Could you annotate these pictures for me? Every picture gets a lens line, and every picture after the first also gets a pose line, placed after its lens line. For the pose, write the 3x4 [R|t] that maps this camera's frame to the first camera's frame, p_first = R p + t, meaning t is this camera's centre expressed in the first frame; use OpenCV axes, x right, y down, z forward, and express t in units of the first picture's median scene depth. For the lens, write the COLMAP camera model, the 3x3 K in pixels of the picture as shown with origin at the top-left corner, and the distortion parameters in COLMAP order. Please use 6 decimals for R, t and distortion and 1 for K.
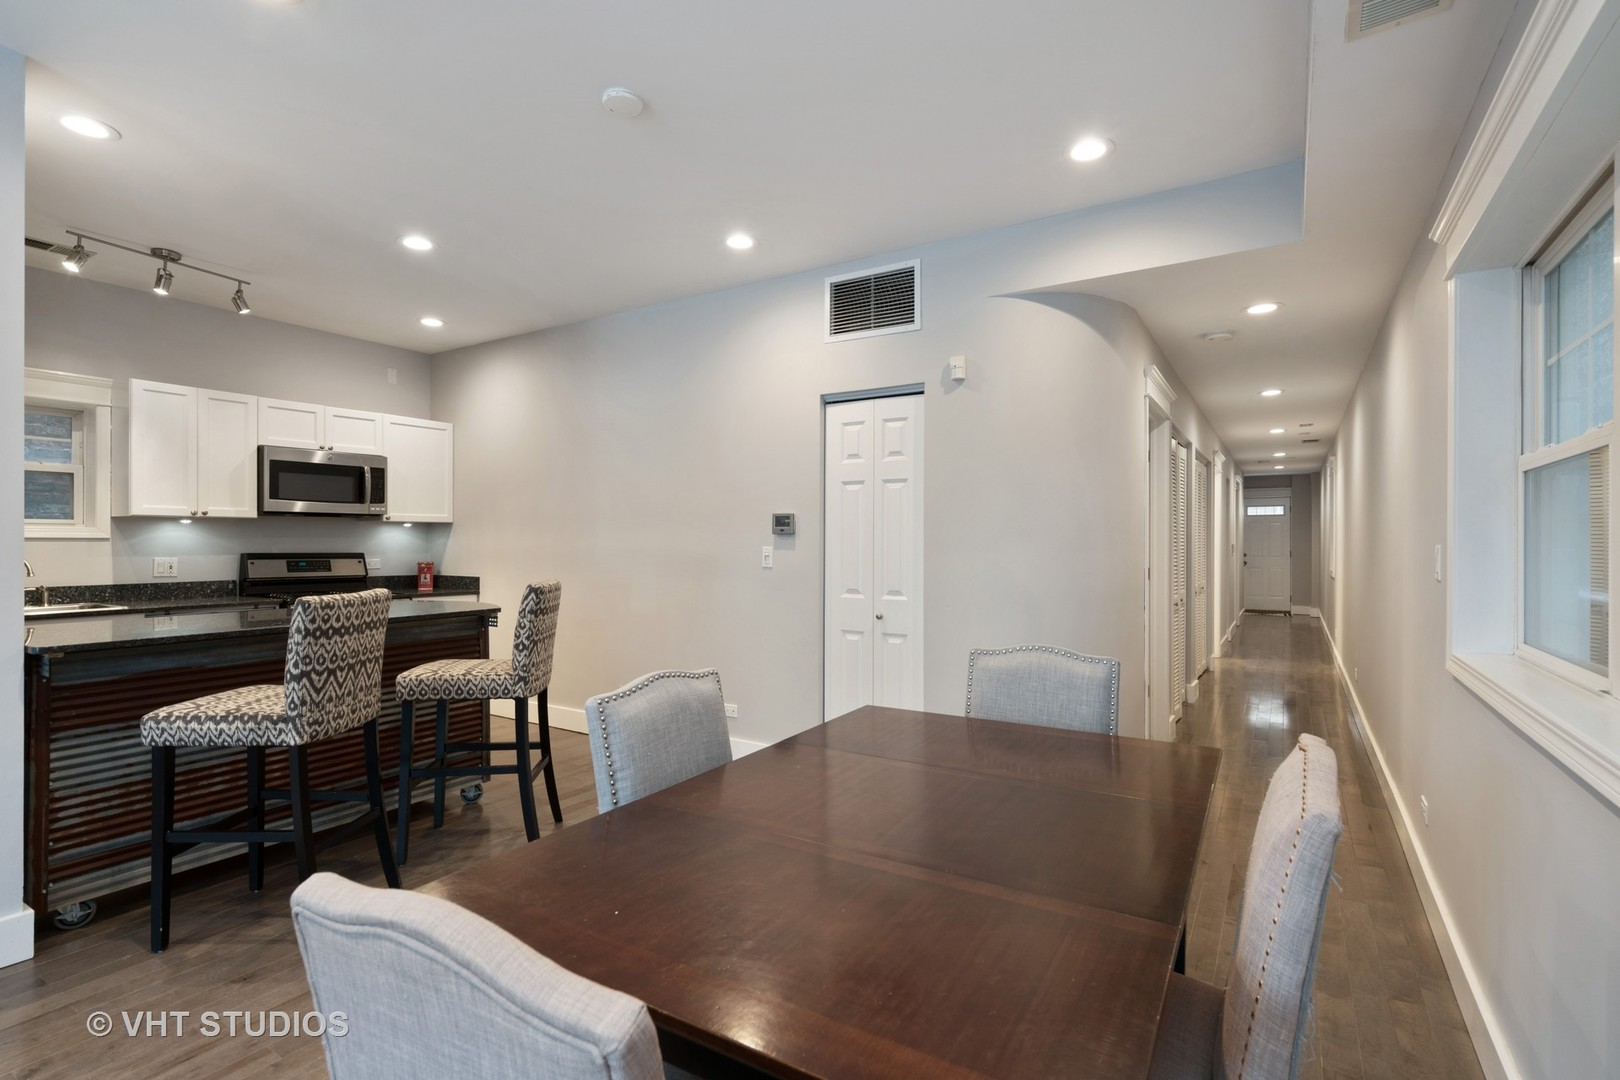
lens RADIAL K [[745.3, 0, 795.9], [0, 745.3, 537.3], [0, 0, 1]] dist [-0.000211, 0.002422]
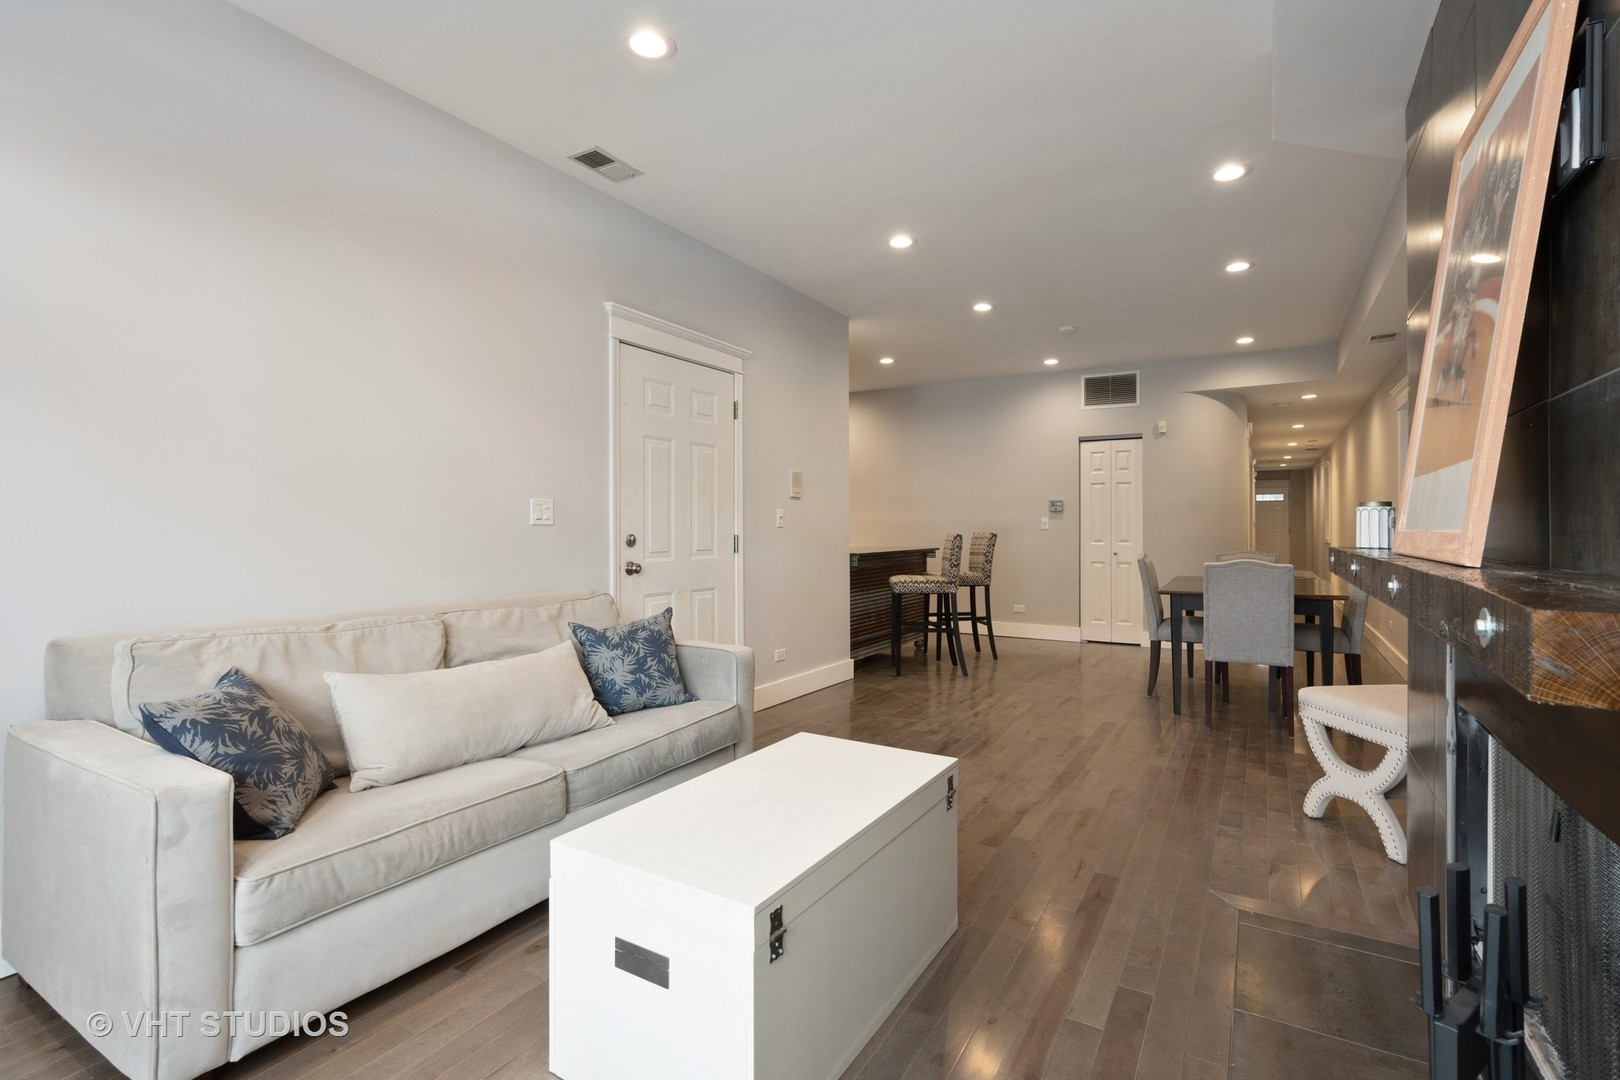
lens RADIAL K [[745.3, 0, 814.0], [0, 745.3, 522.5], [0, 0, 1]] dist [-0.000211, 0.002422]
pose [[0.998969, -0.001985, 0.045349, -0.747027], [0.002045, 0.999997, -0.001289, 0.026754], [-0.045346, 0.001380, 0.998970, -0.880175]]
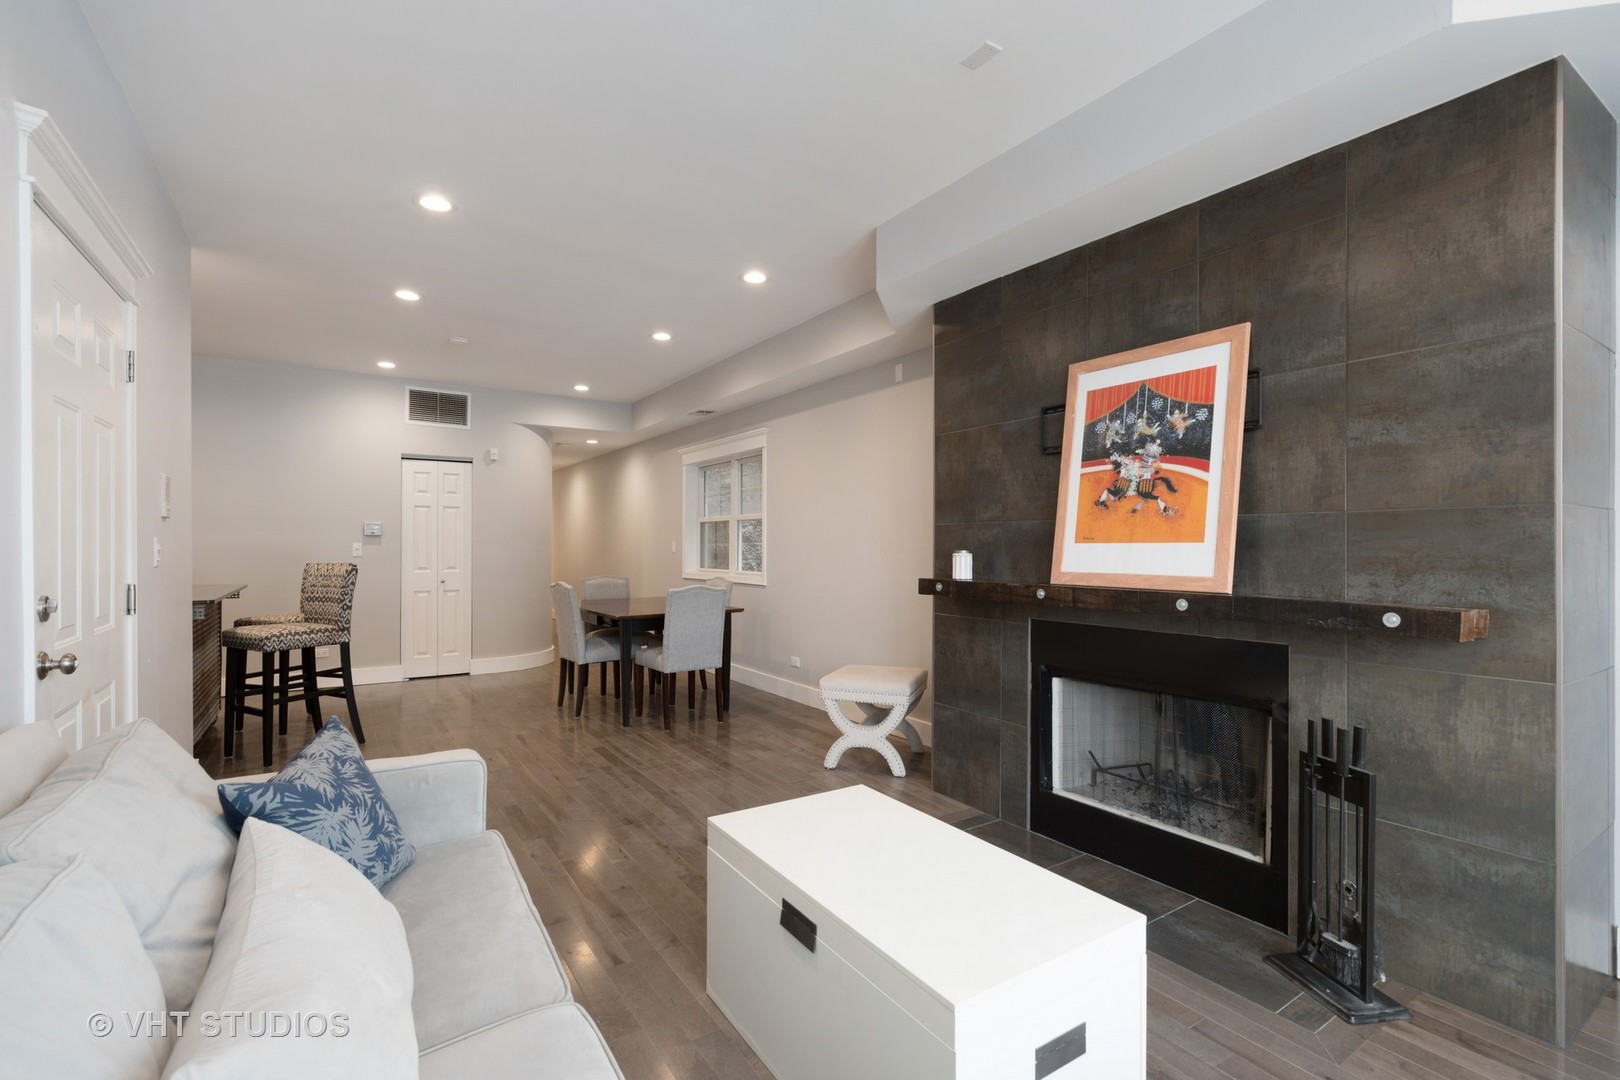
lens RADIAL K [[745.3, 0, 800.0], [0, 745.3, 545.5], [0, 0, 1]] dist [-0.000211, 0.002422]
pose [[0.394935, -0.004052, 0.918700, -1.208470], [-0.005981, 0.999958, 0.006982, 0.000569], [-0.918690, -0.008252, 0.394894, -0.515665]]
